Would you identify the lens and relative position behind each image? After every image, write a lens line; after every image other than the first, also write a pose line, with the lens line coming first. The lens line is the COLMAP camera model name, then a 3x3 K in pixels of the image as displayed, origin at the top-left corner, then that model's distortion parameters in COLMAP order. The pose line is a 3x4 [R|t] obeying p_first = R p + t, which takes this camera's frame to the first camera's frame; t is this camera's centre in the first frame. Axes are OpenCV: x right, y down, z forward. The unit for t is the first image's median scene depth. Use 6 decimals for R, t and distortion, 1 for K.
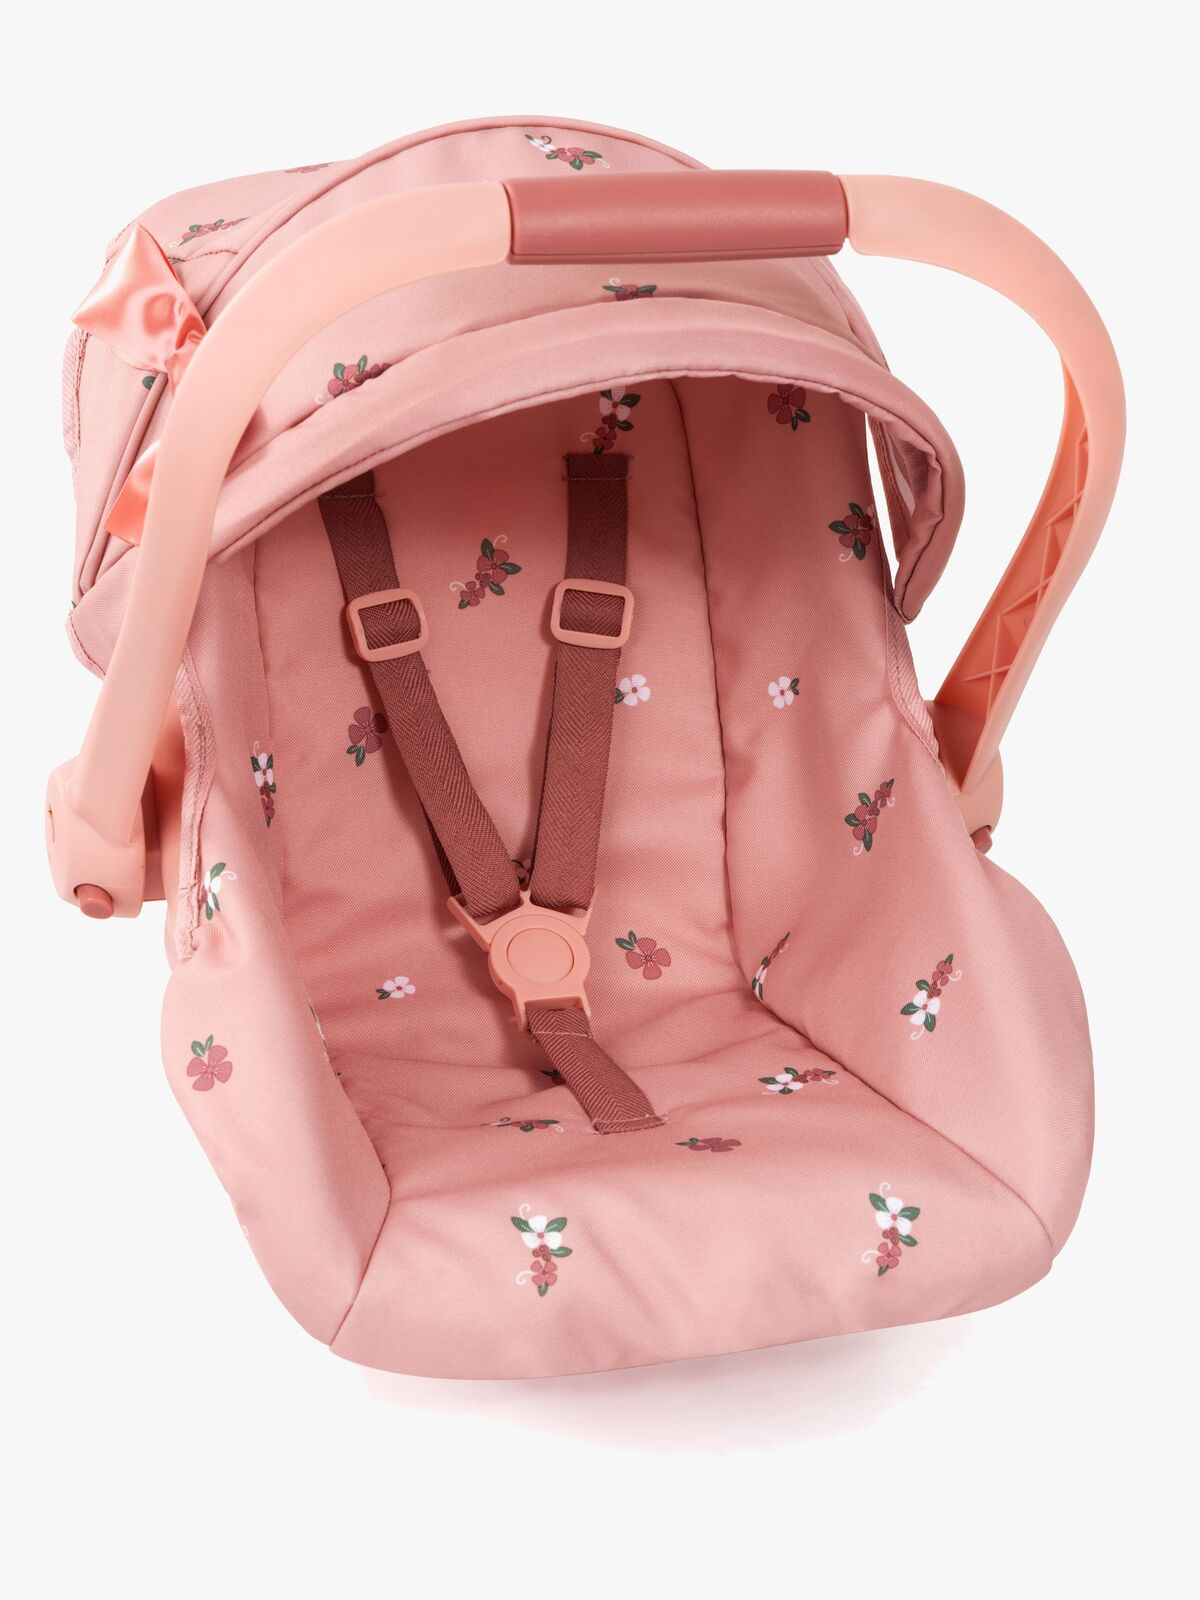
lens RADIAL K [[3673.5, 0, 600.0], [0, 3673.5, 800.0], [0, 0, 1]] dist [0.089305, 0.034408]
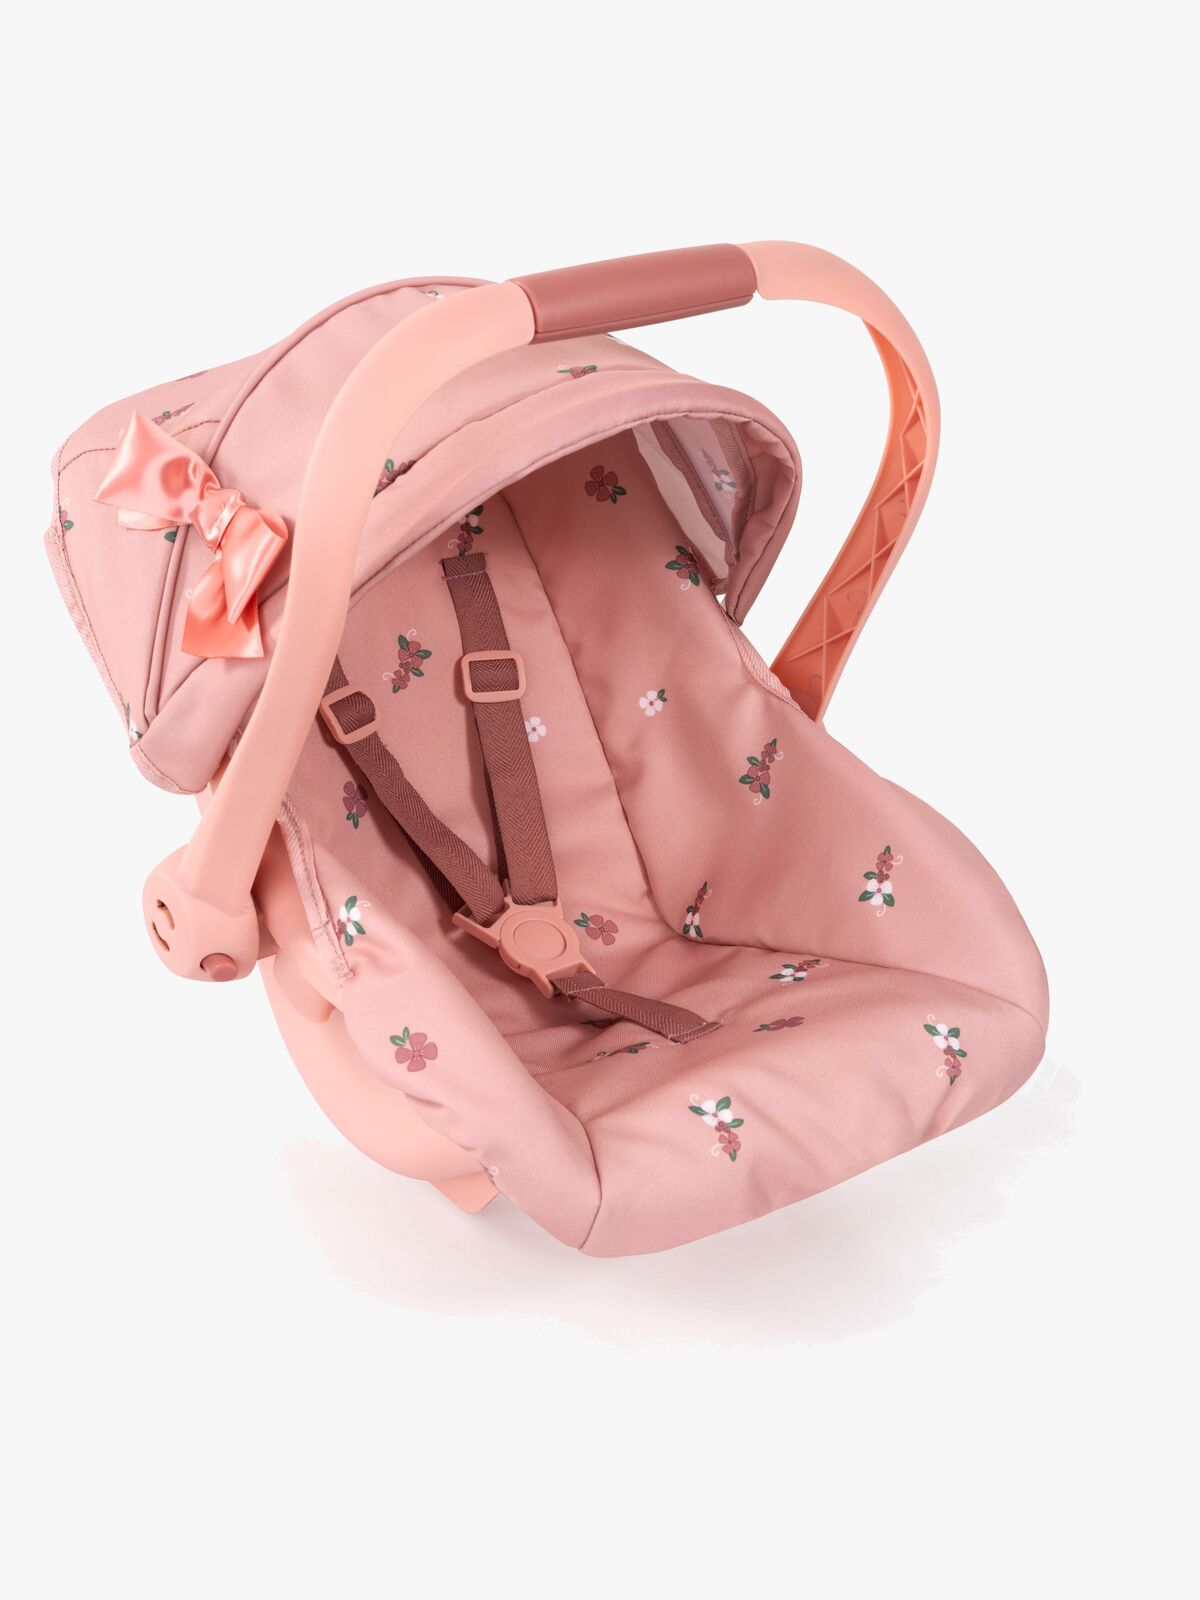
lens RADIAL K [[2547.8, 0, 600.0], [0, 2547.8, 800.0], [0, 0, 1]] dist [-0.000238, 0.022452]
pose [[0.935569, -0.219196, 0.276881, -0.237401], [0.238407, 0.970449, -0.037298, 0.034816], [-0.260523, 0.100905, 0.960180, 0.163496]]
